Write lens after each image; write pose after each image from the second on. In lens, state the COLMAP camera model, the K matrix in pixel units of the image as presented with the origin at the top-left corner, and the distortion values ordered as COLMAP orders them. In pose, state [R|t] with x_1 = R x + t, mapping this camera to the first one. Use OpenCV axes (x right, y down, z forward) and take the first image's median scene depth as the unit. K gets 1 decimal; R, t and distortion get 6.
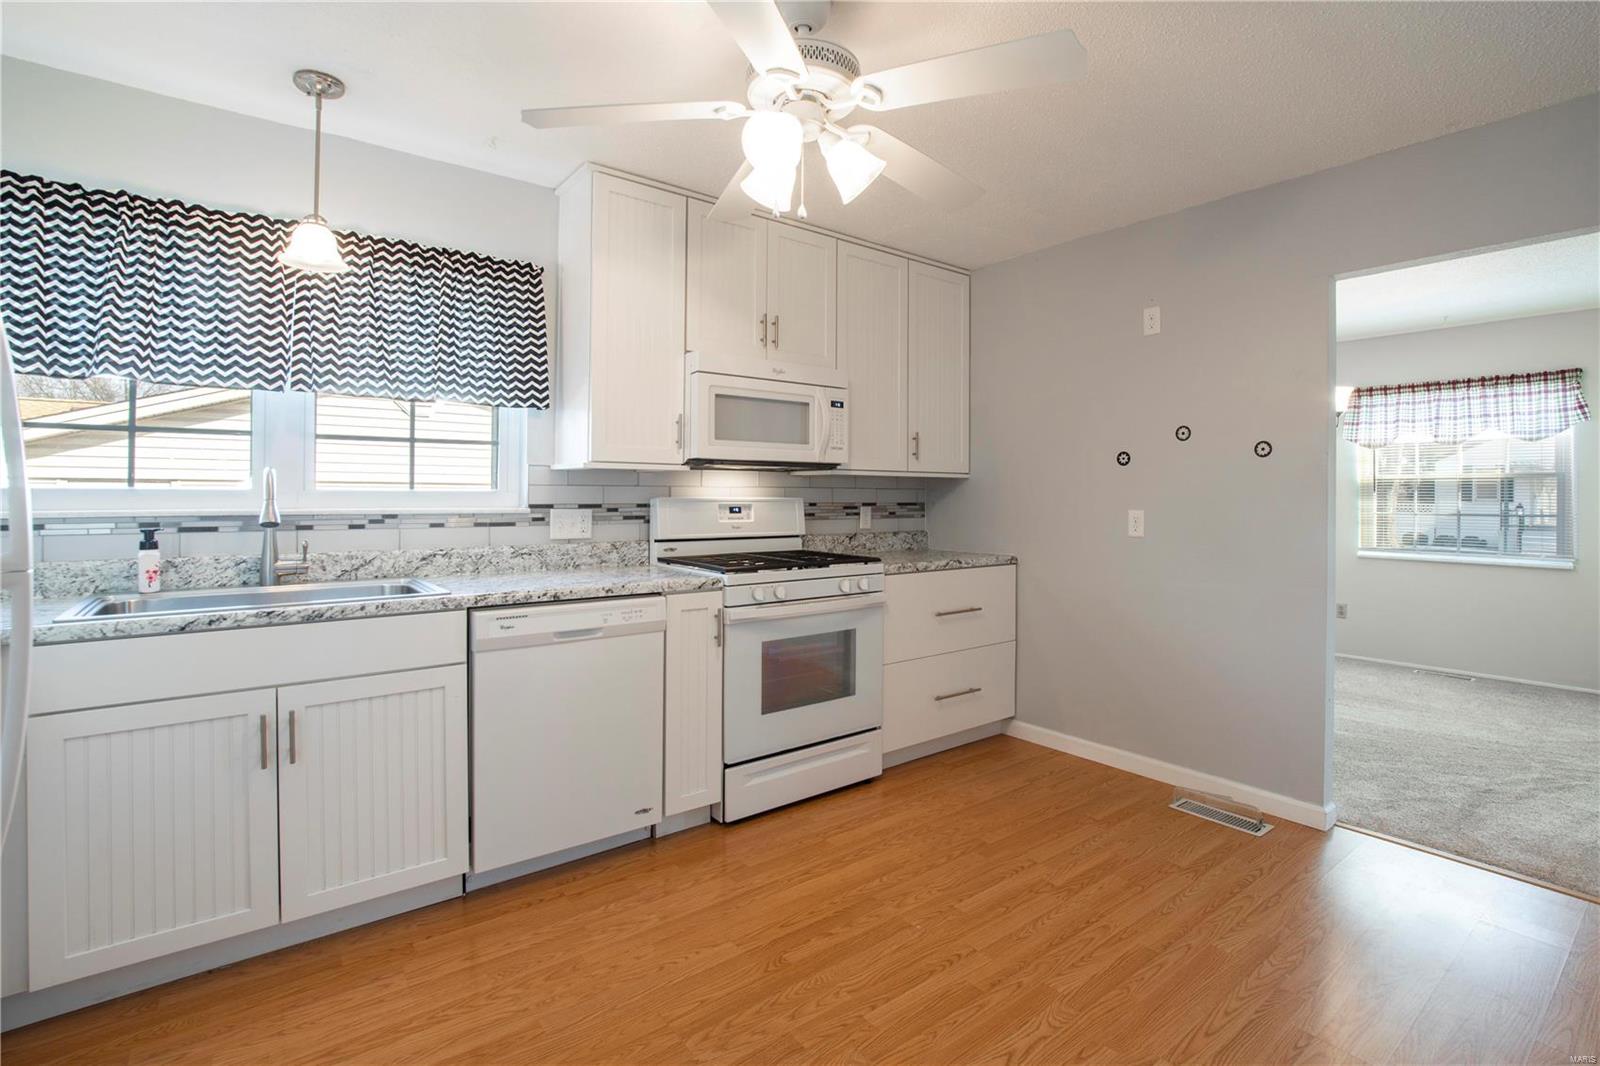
lens RADIAL K [[759.0, 0, 843.1], [0, 759.0, 490.3], [0, 0, 1]] dist [-0.036504, 0.006707]
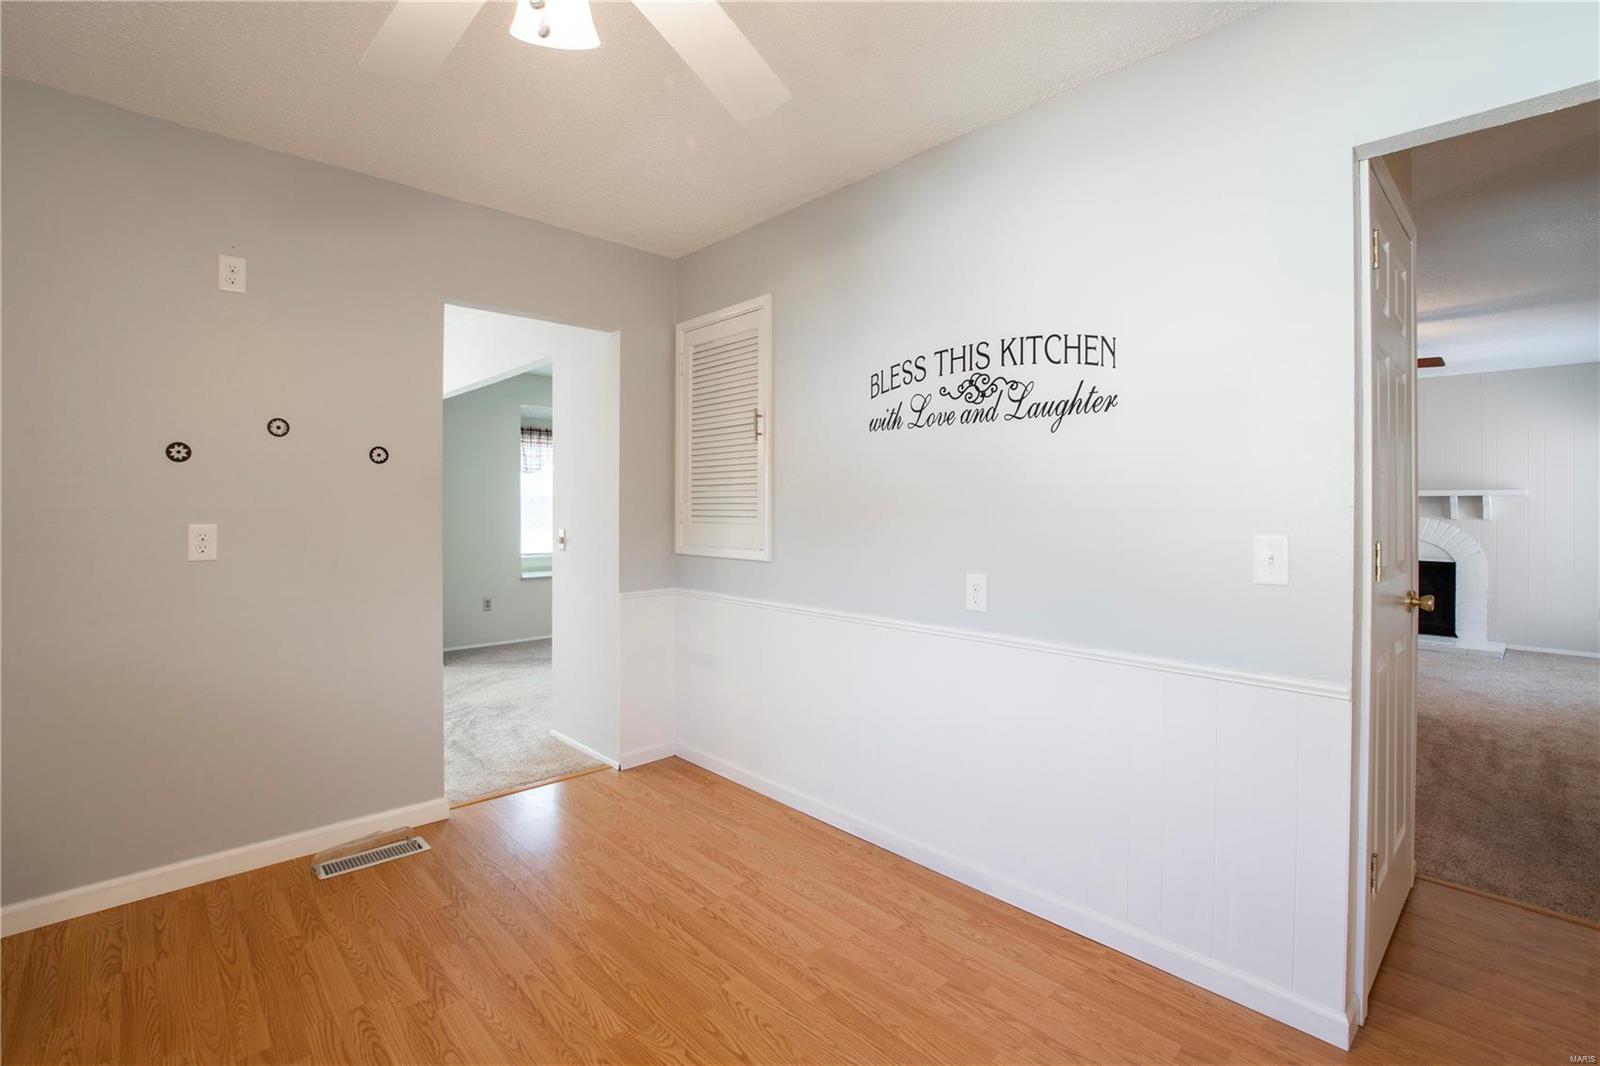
lens RADIAL K [[759.0, 0, 791.0], [0, 759.0, 497.4], [0, 0, 1]] dist [-0.036504, 0.006707]
pose [[-0.088054, 0.003589, 0.996109, -0.441779], [-0.010564, 0.999934, -0.004536, -0.002591], [-0.996060, -0.010922, -0.088011, 0.574517]]
